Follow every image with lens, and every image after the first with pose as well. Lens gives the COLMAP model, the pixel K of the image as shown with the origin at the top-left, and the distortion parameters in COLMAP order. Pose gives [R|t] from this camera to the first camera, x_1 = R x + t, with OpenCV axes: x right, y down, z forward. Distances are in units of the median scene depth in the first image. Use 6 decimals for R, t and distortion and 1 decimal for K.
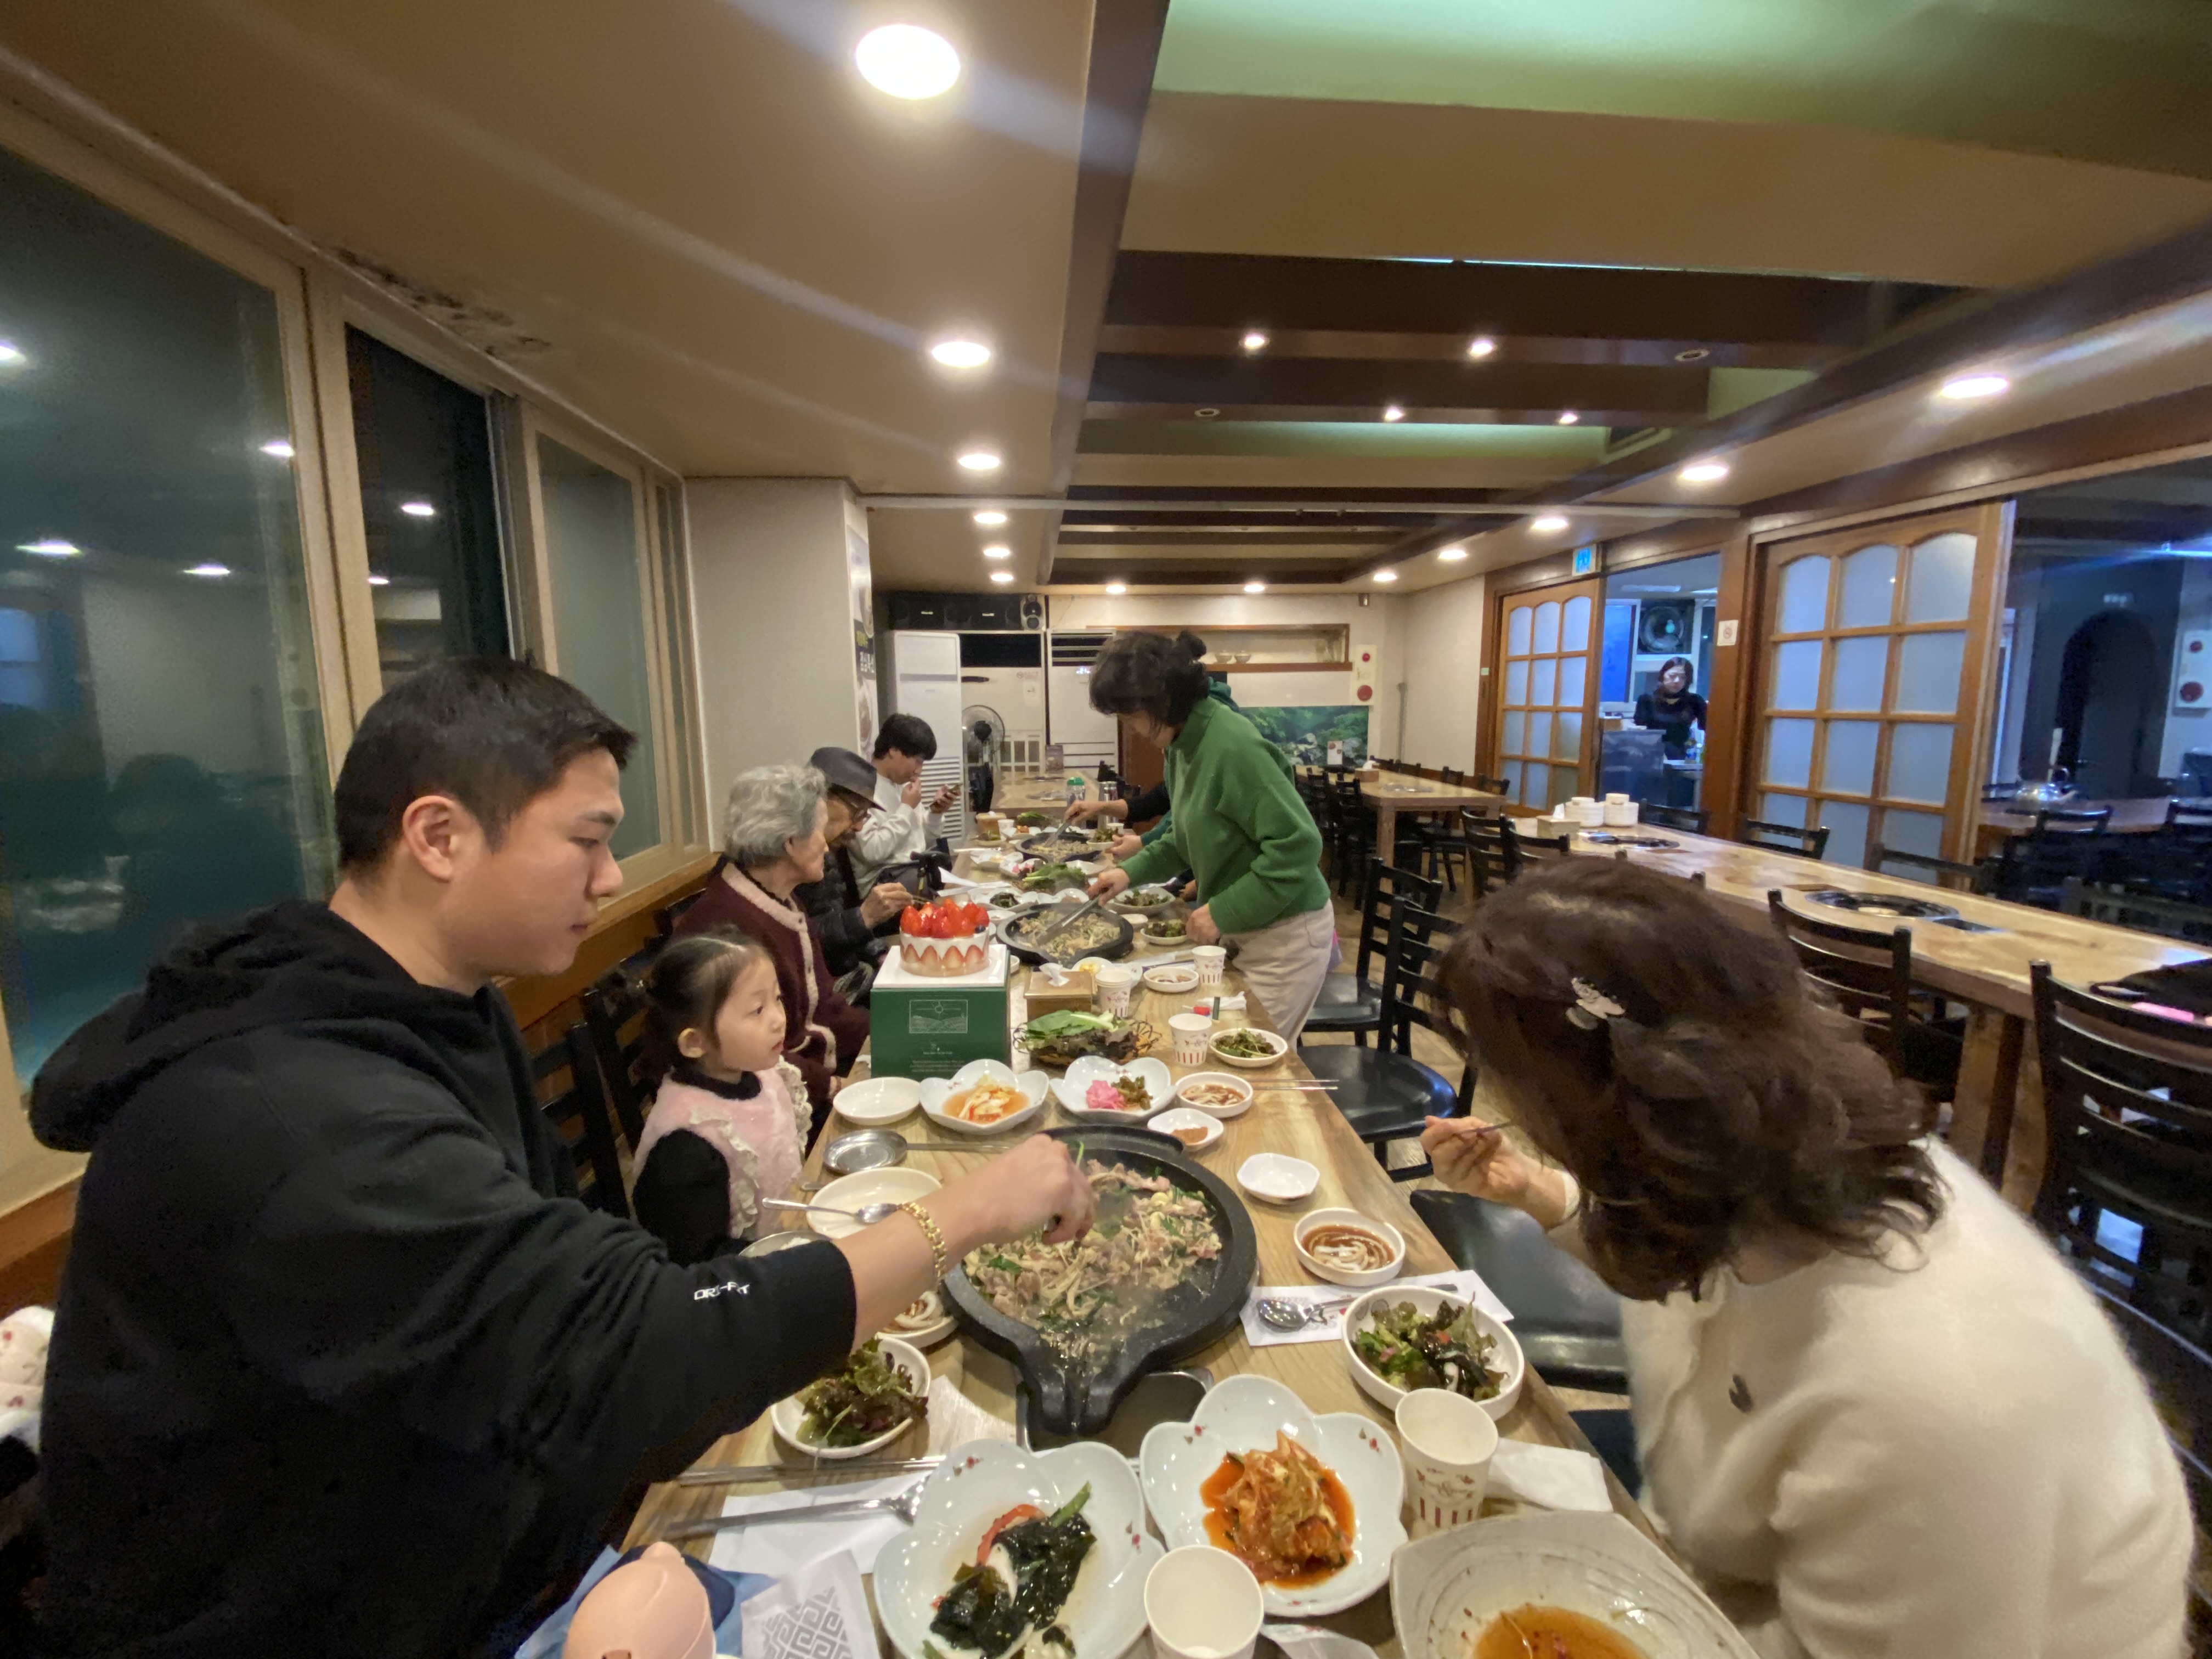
lens RADIAL K [[896.6, 0, 1106.0], [0, 896.6, 829.5], [0, 0, 1]] dist [0.028621, -0.023744]
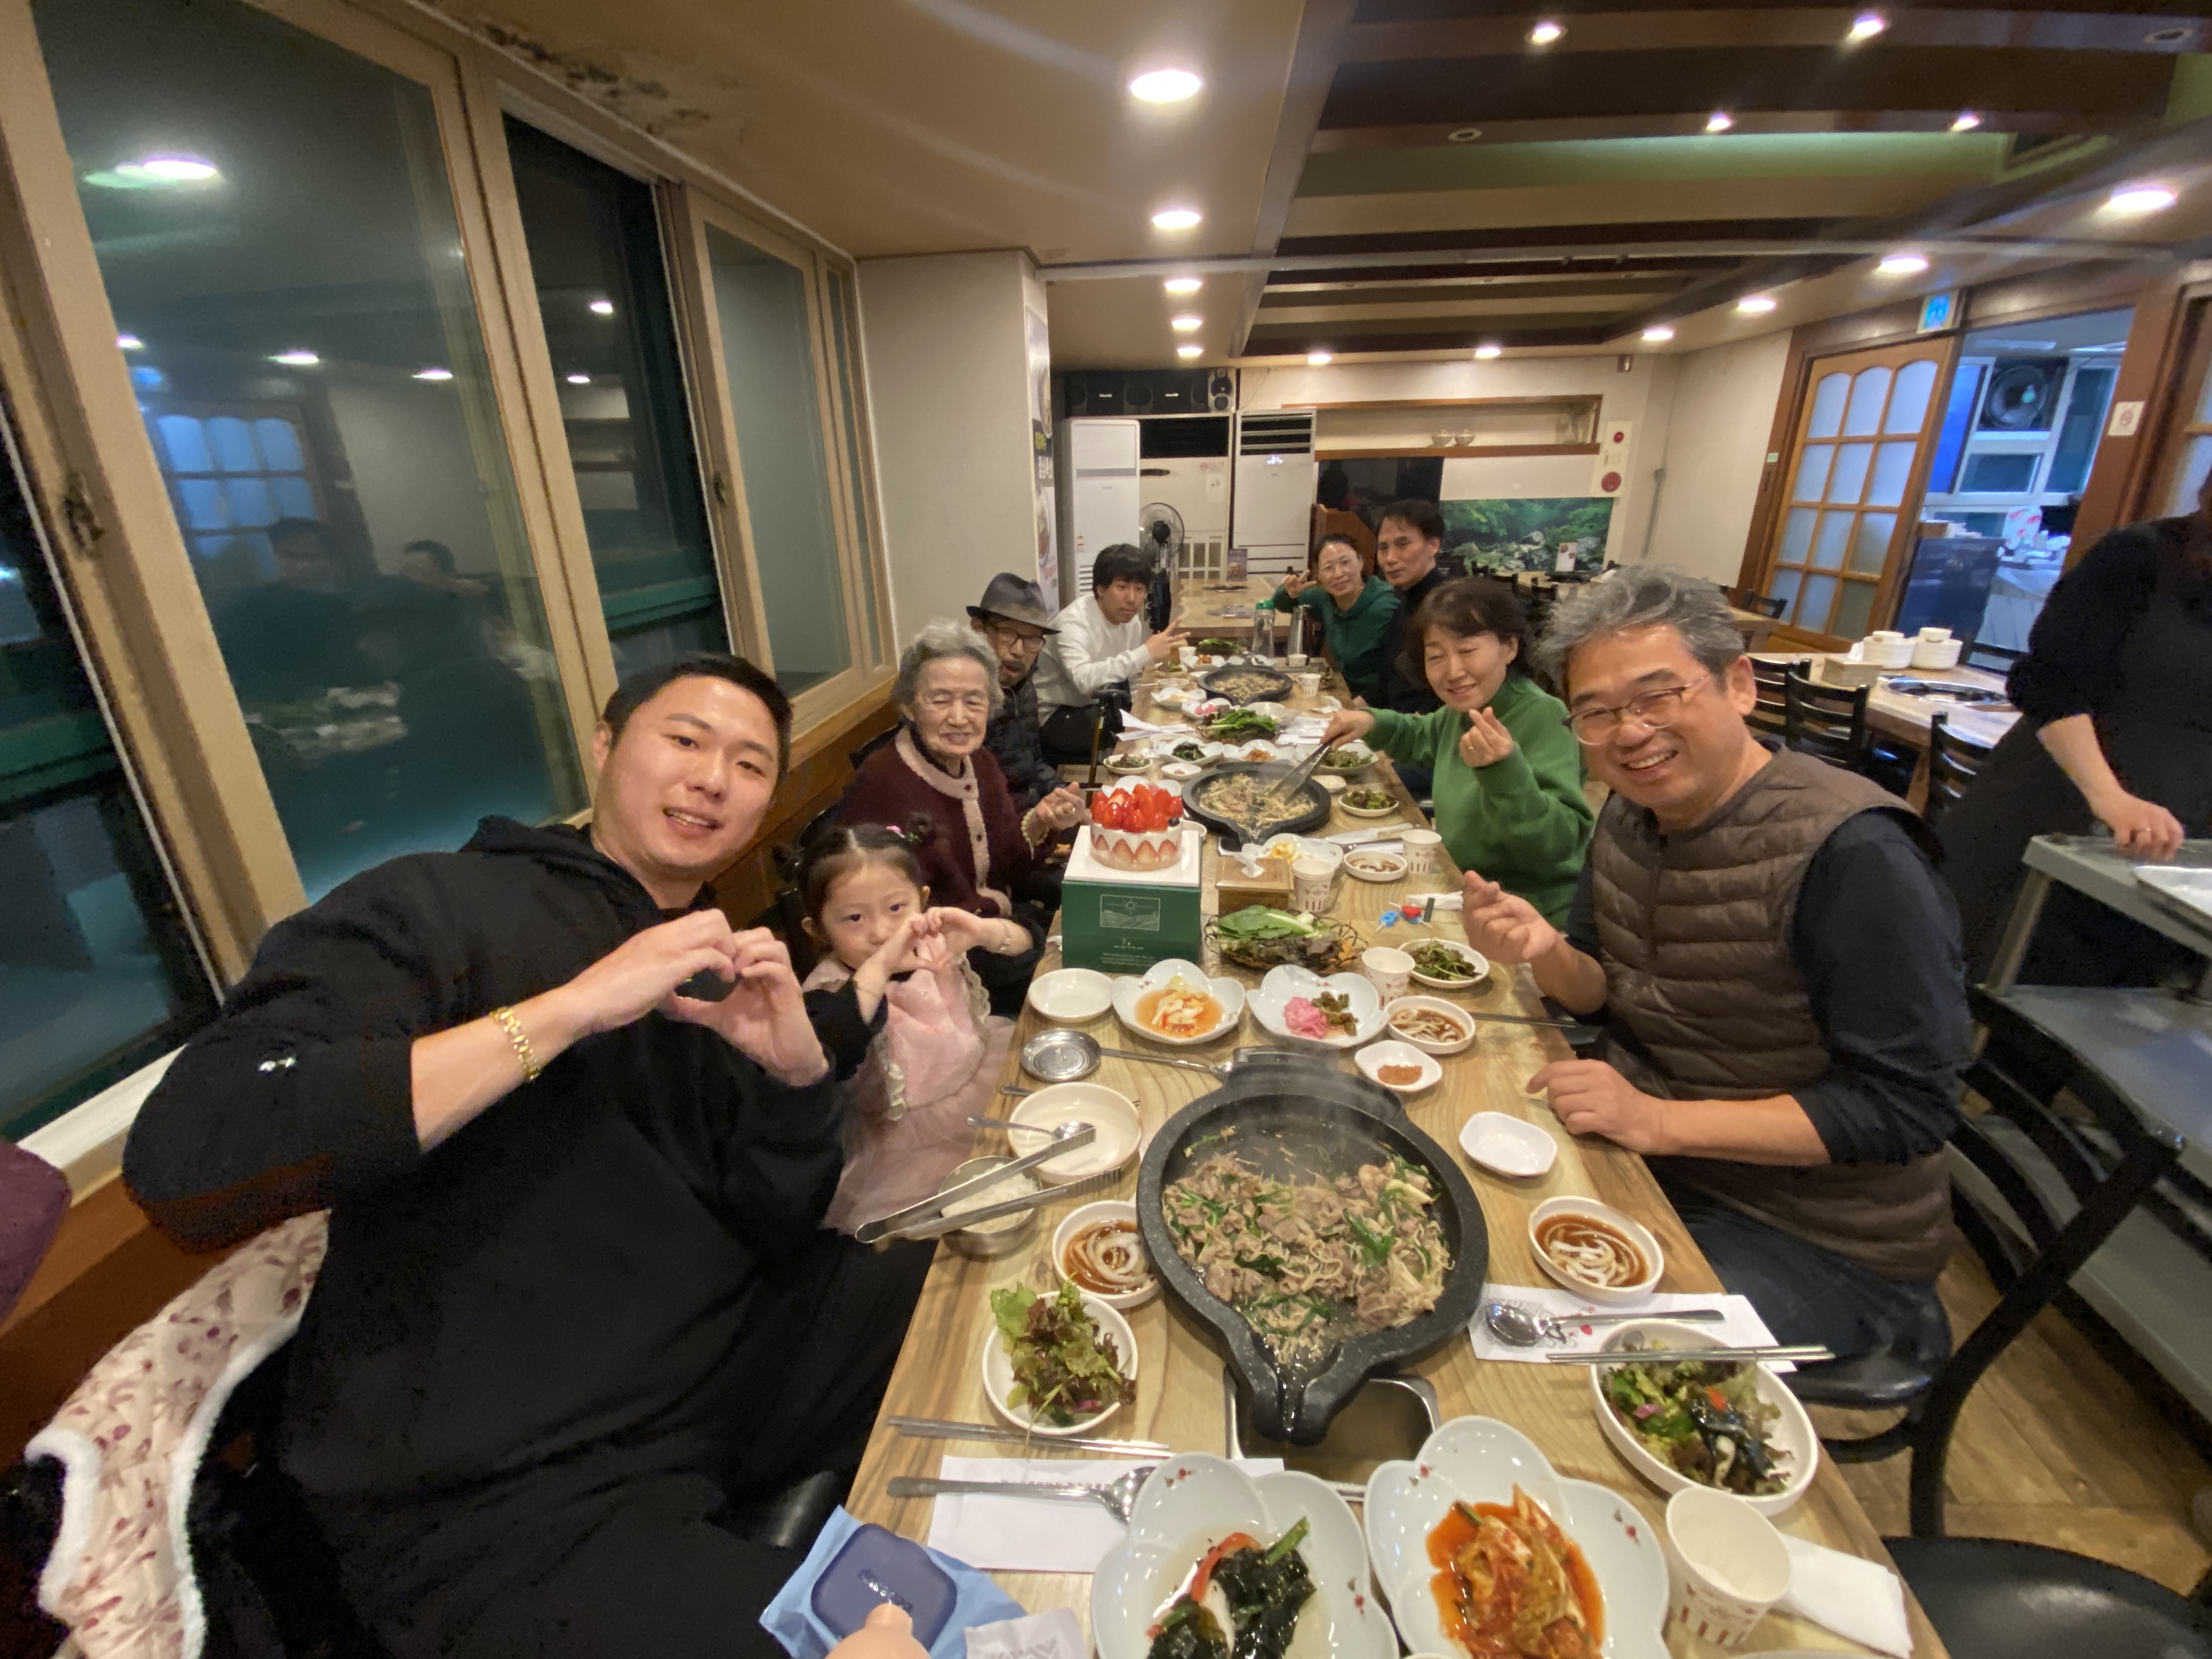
lens RADIAL K [[896.6, 0, 1106.0], [0, 896.6, 829.5], [0, 0, 1]] dist [0.028621, -0.023744]
pose [[0.982519, 0.058365, -0.176779, -0.036486], [-0.017109, 0.973875, 0.226439, -0.071114], [0.185377, -0.219456, 0.957849, 0.075939]]
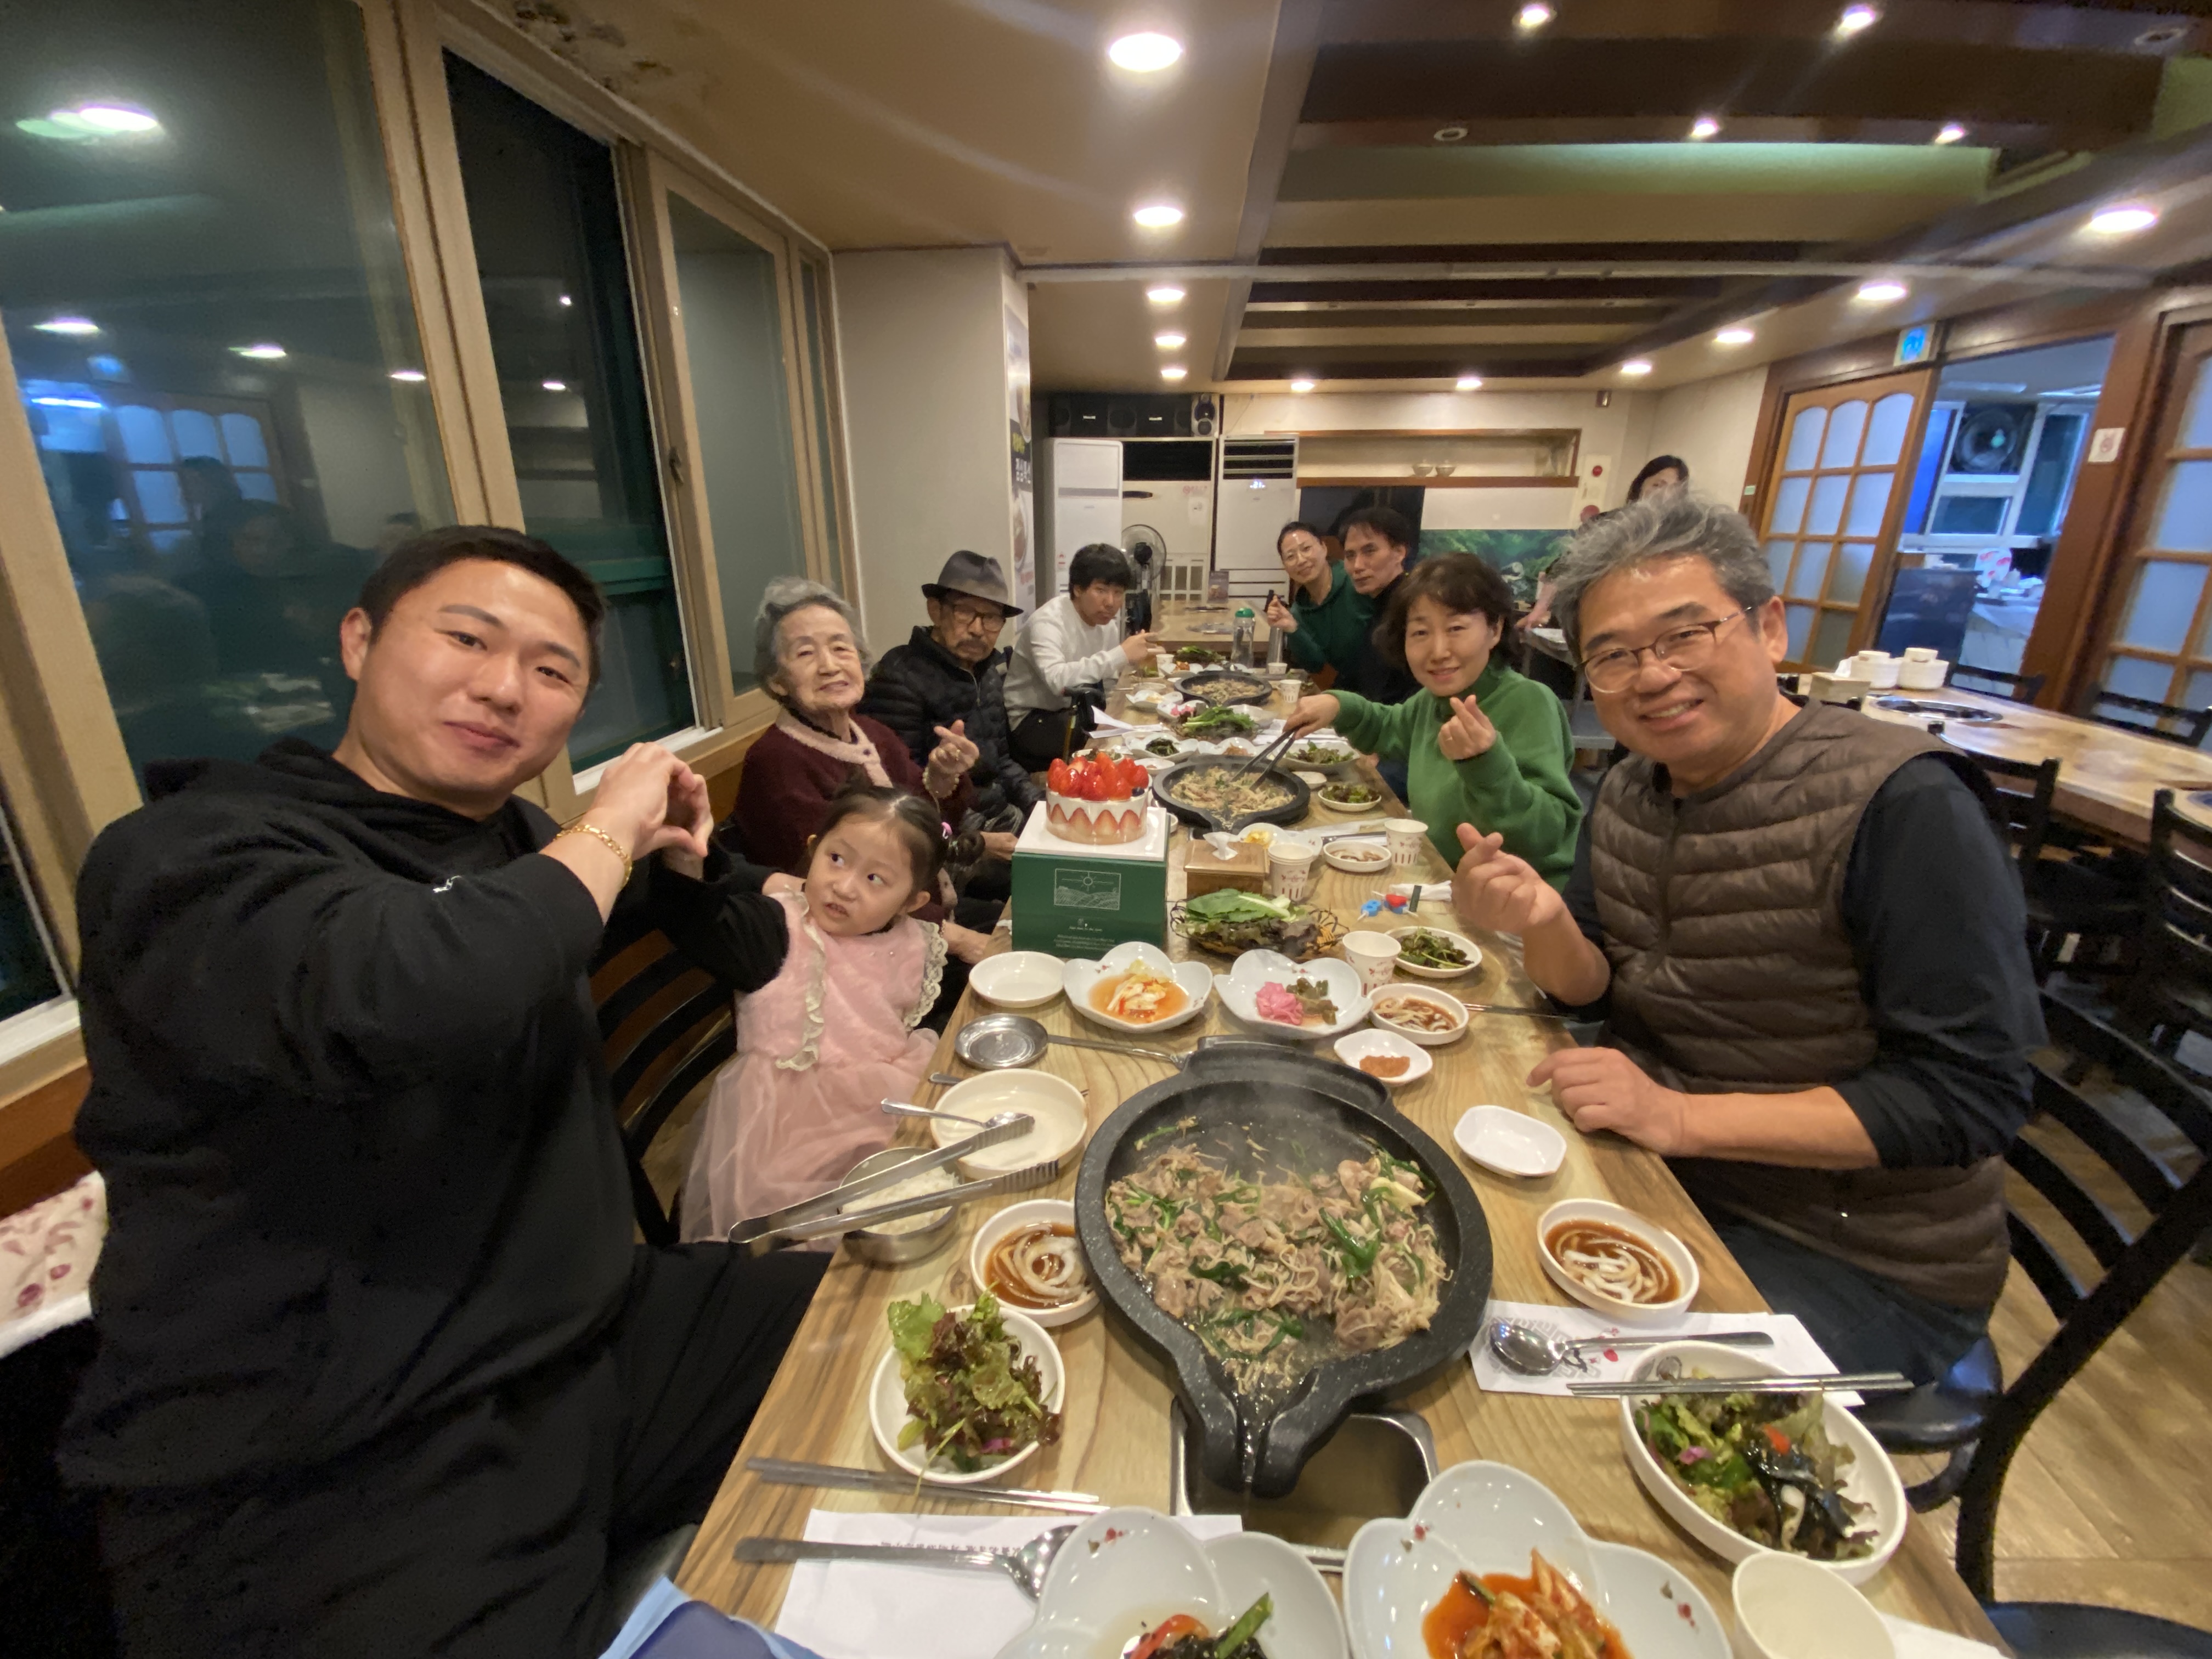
lens RADIAL K [[894.4, 0, 1106.0], [0, 894.4, 829.5], [0, 0, 1]] dist [0.029560, -0.024322]
pose [[0.984914, 0.069362, -0.158537, -0.027807], [-0.038893, 0.981442, 0.187774, -0.007622], [0.168619, -0.178776, 0.969333, 0.137626]]
